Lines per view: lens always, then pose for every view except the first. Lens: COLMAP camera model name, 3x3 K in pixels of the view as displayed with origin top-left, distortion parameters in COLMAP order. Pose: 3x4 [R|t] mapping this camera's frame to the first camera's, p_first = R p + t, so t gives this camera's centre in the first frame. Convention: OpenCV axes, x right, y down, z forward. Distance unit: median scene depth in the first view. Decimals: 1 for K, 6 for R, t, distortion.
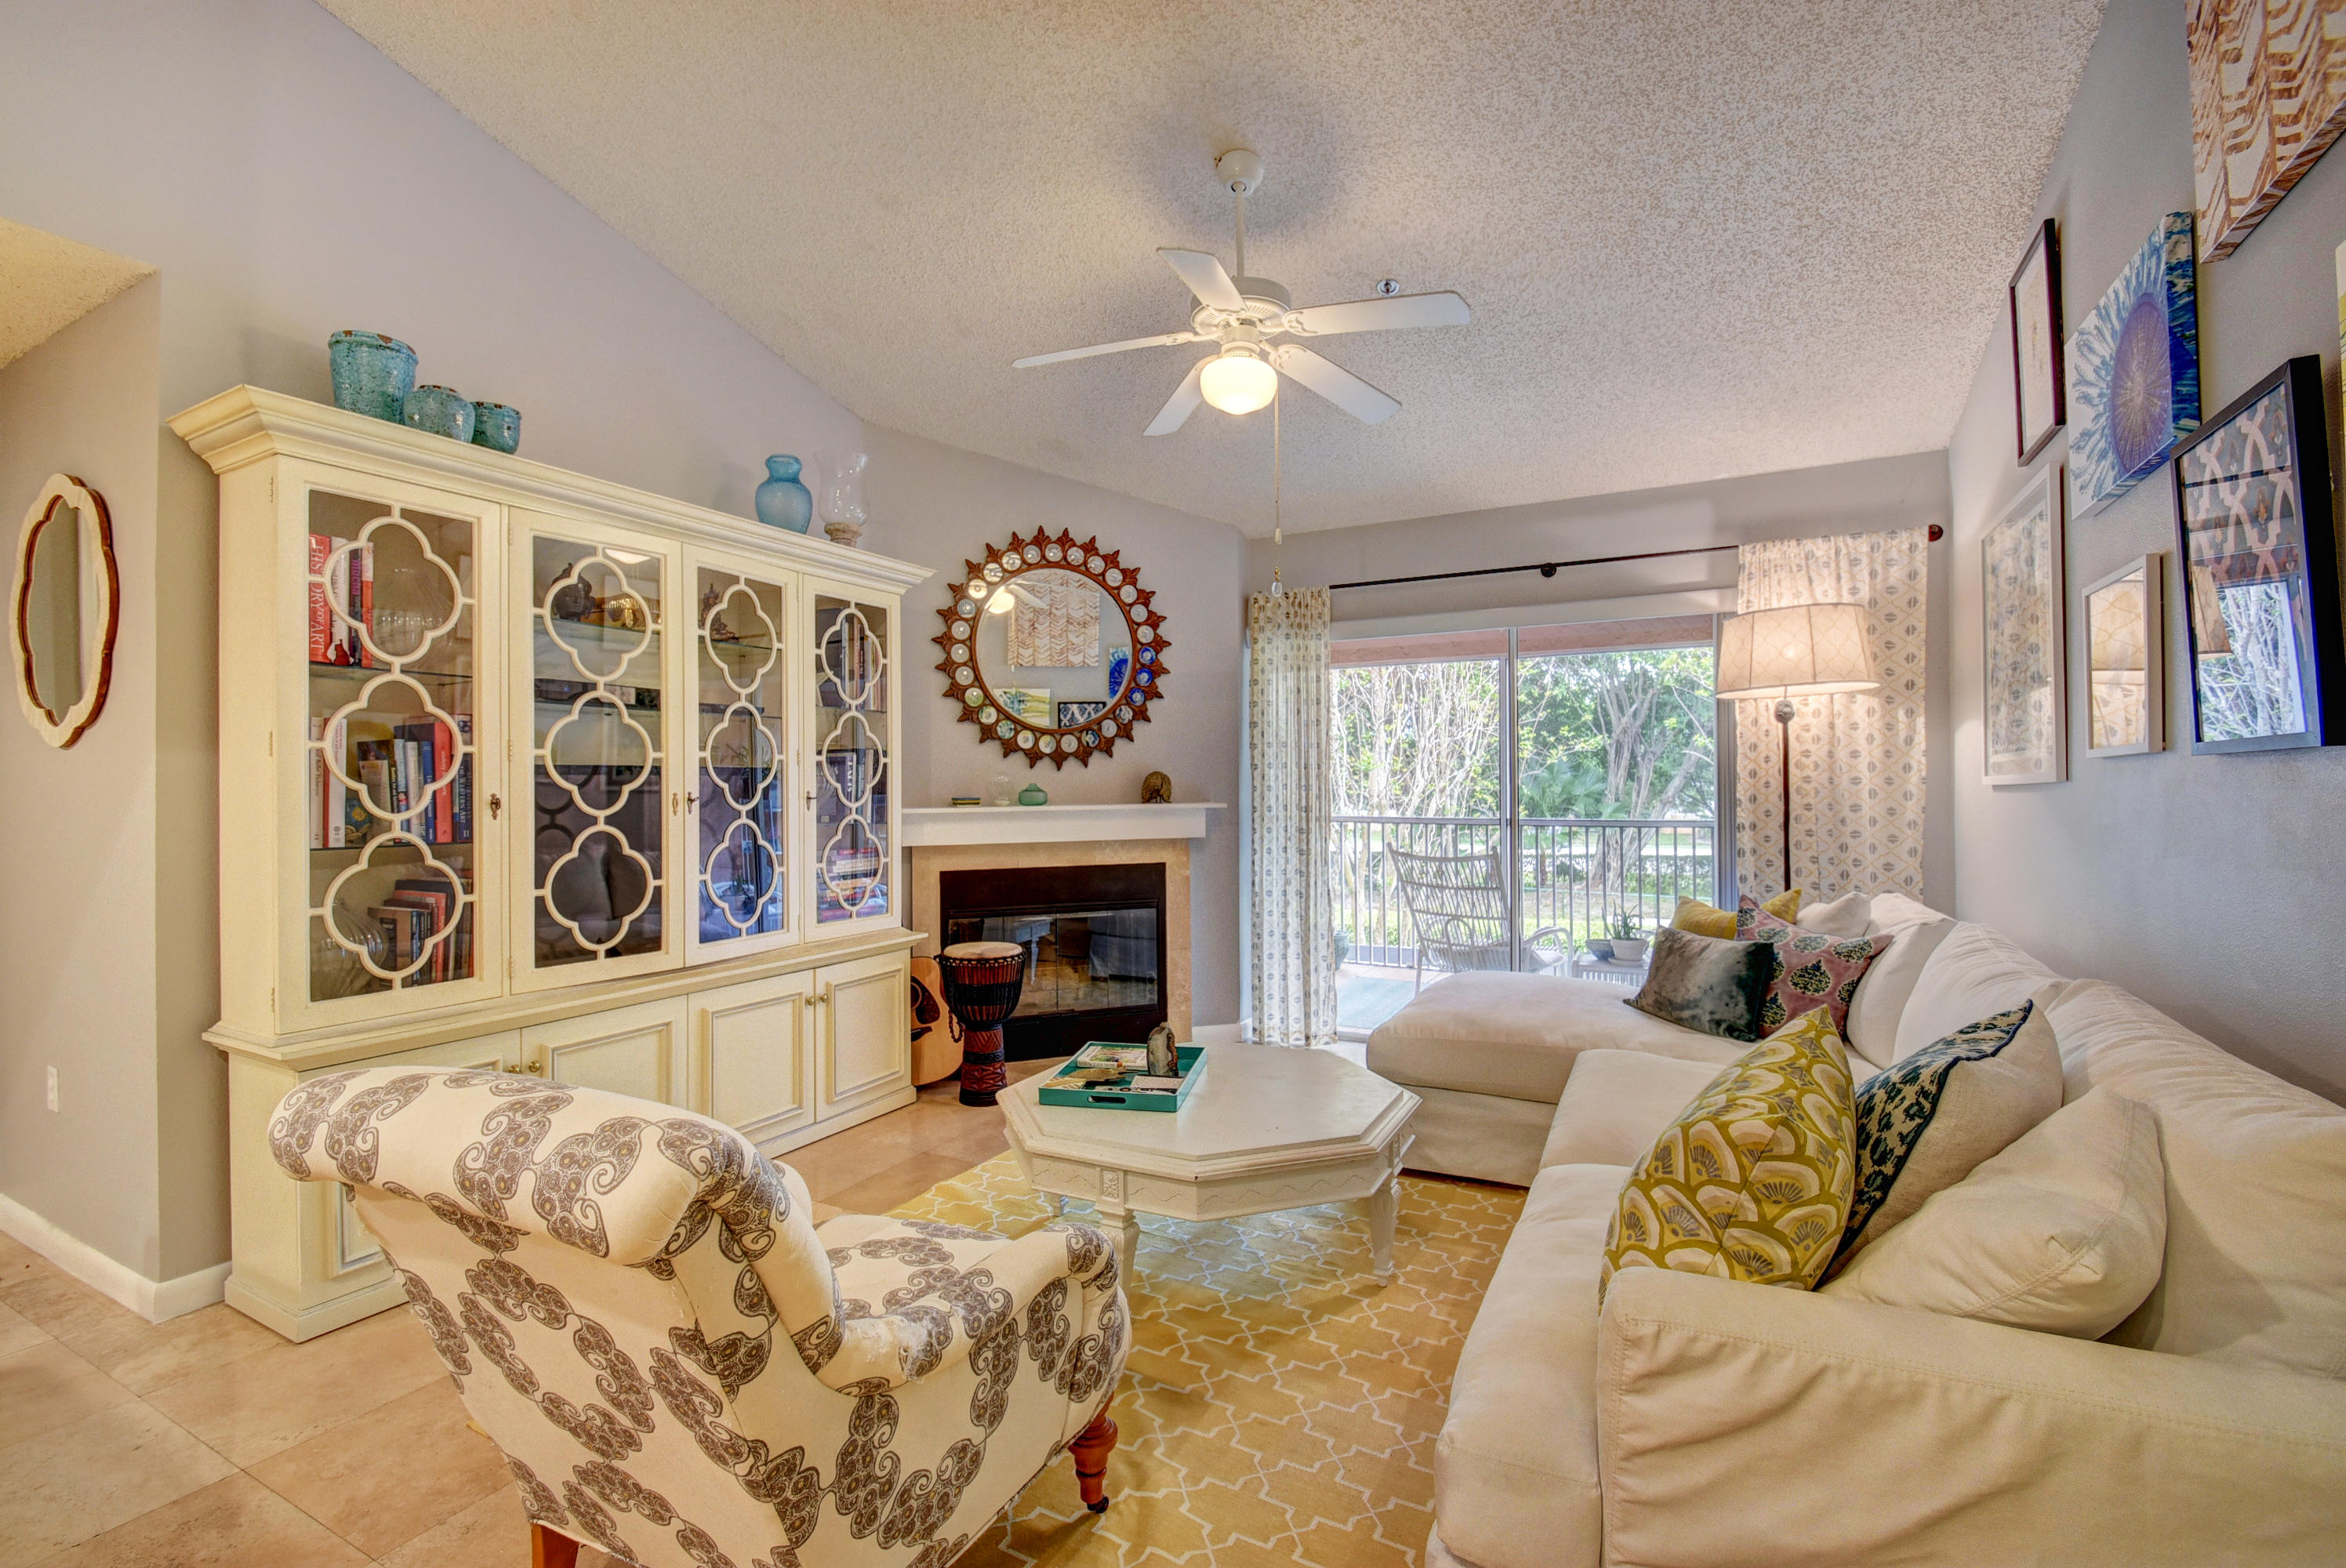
lens RADIAL K [[1027.7, 0, 1165.5], [0, 1027.7, 782.2], [0, 0, 1]] dist [0.007483, -0.013363]
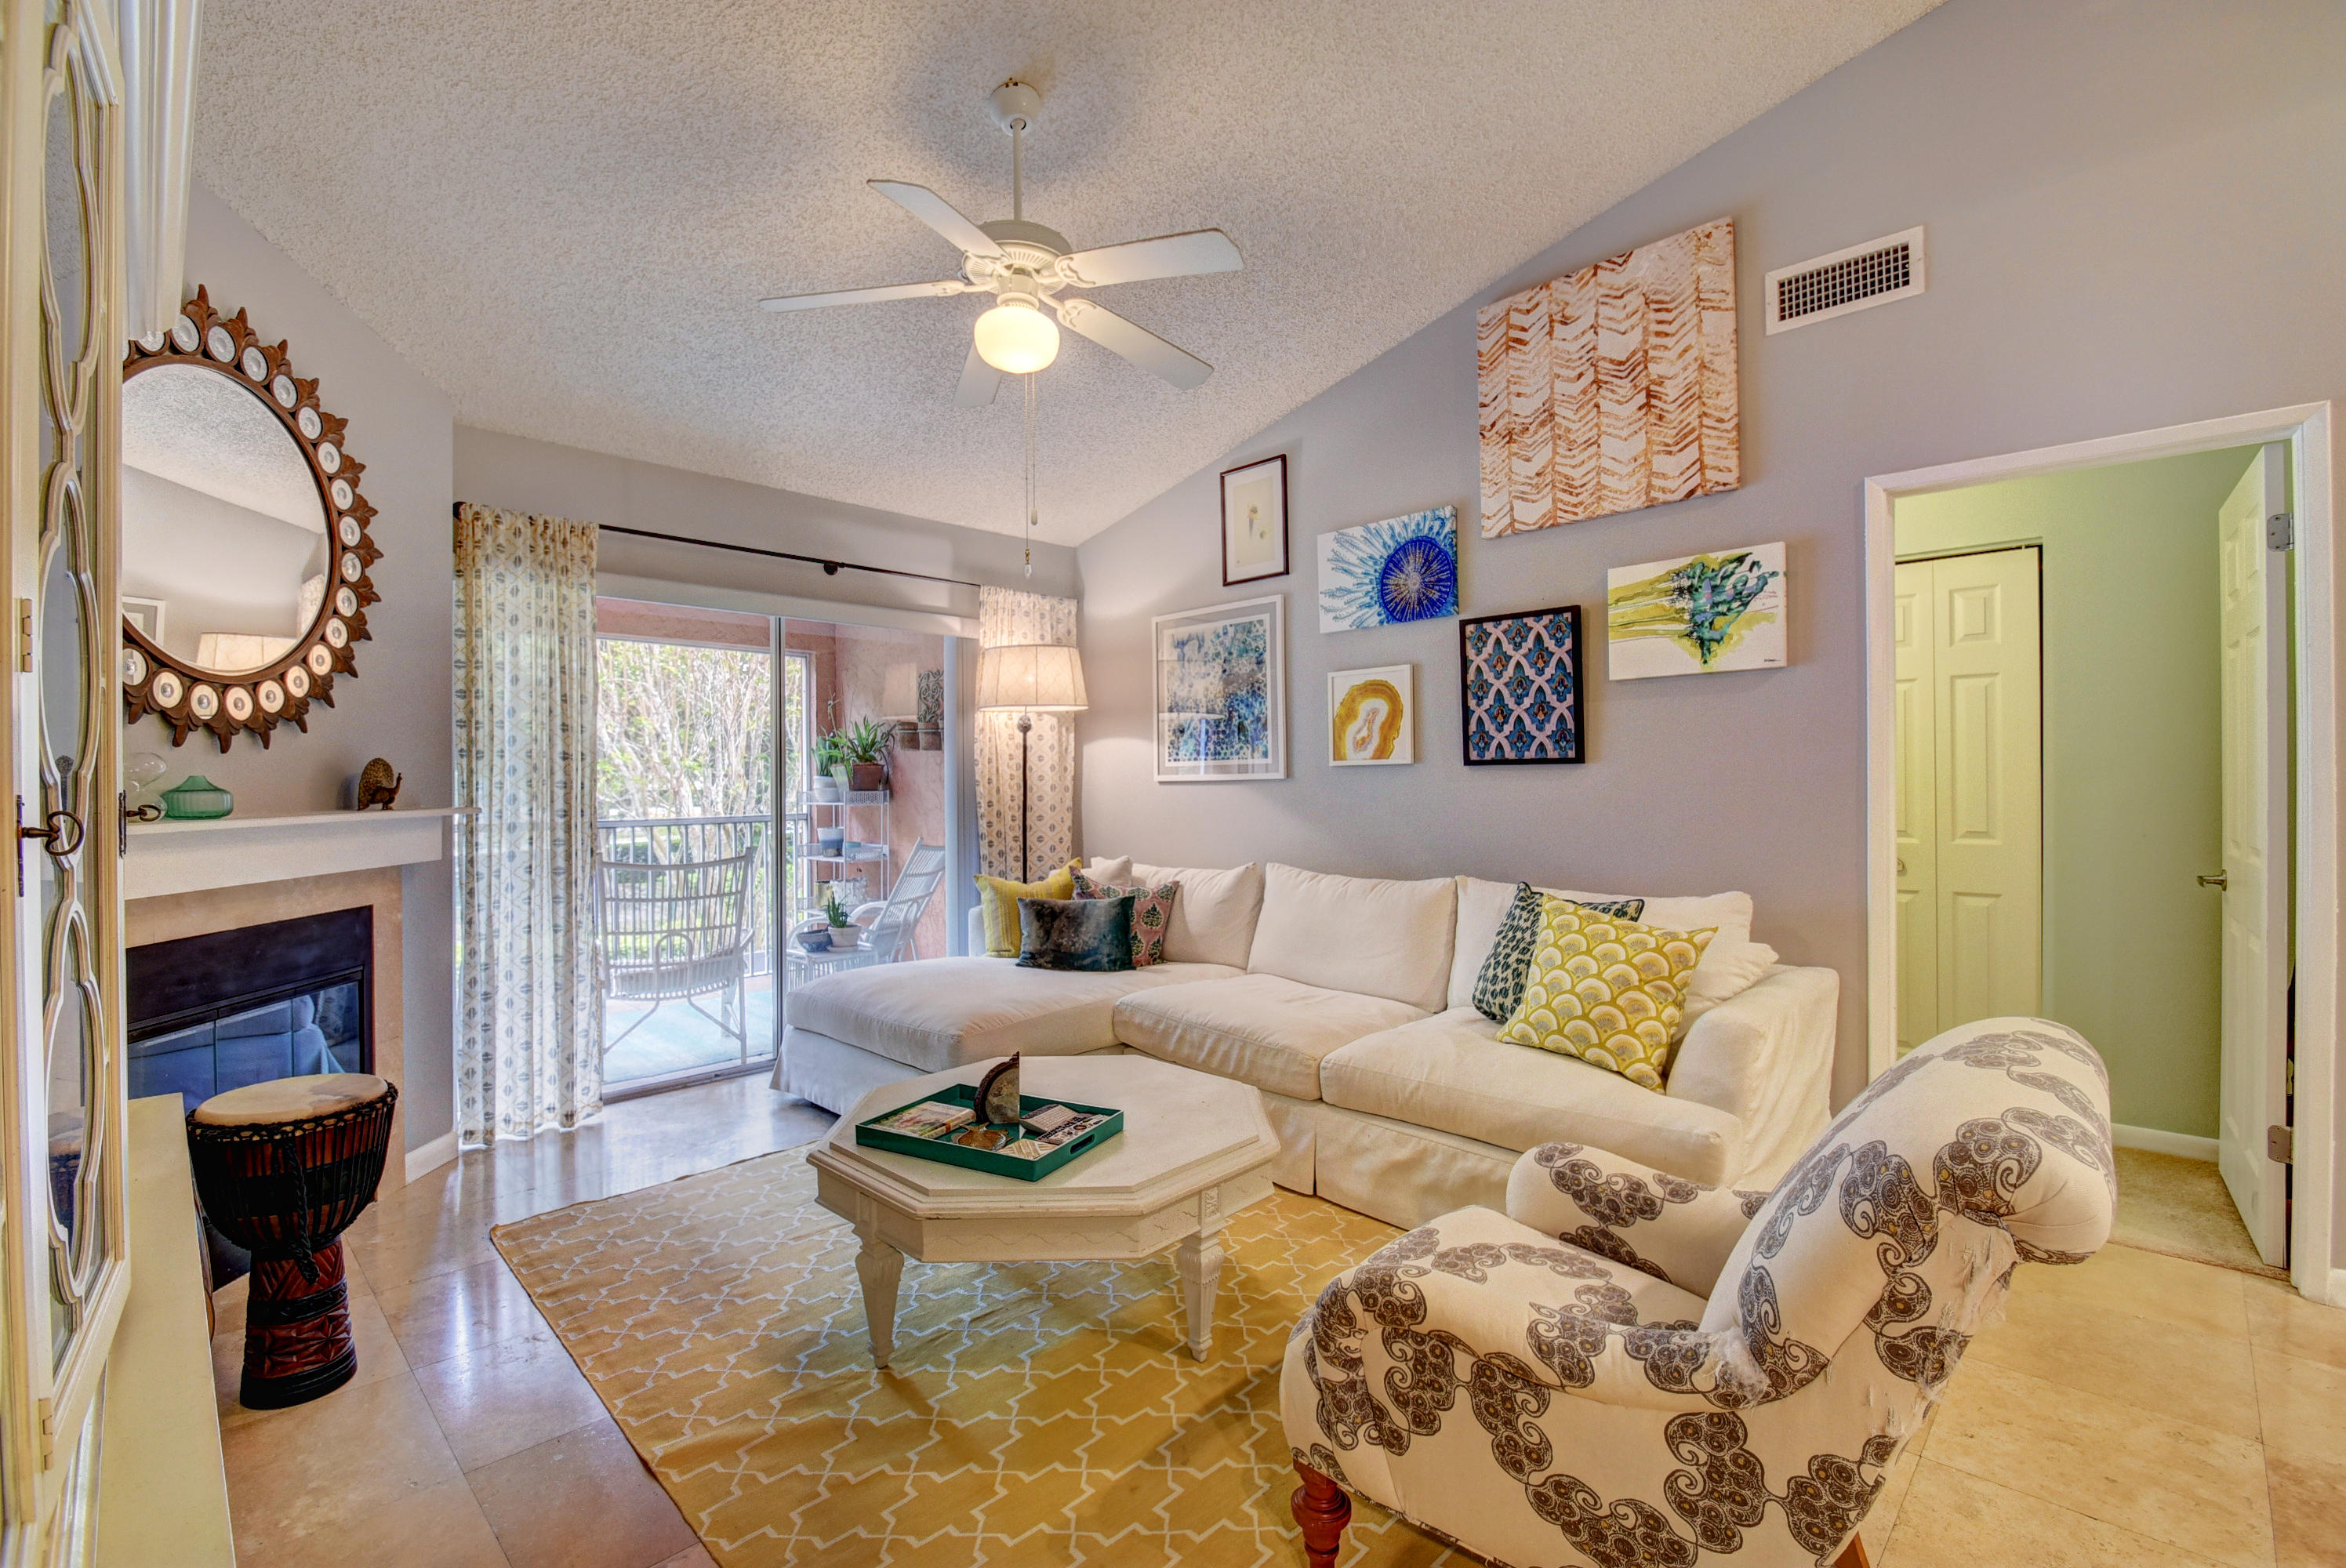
lens RADIAL K [[1027.7, 0, 1165.5], [0, 1027.7, 782.2], [0, 0, 1]] dist [0.007483, -0.013363]
pose [[0.287129, 0.000454, 0.957892, -0.586824], [-0.000844, 1.000000, -0.000221, 0.004285], [-0.957891, -0.000745, 0.287130, 0.468720]]
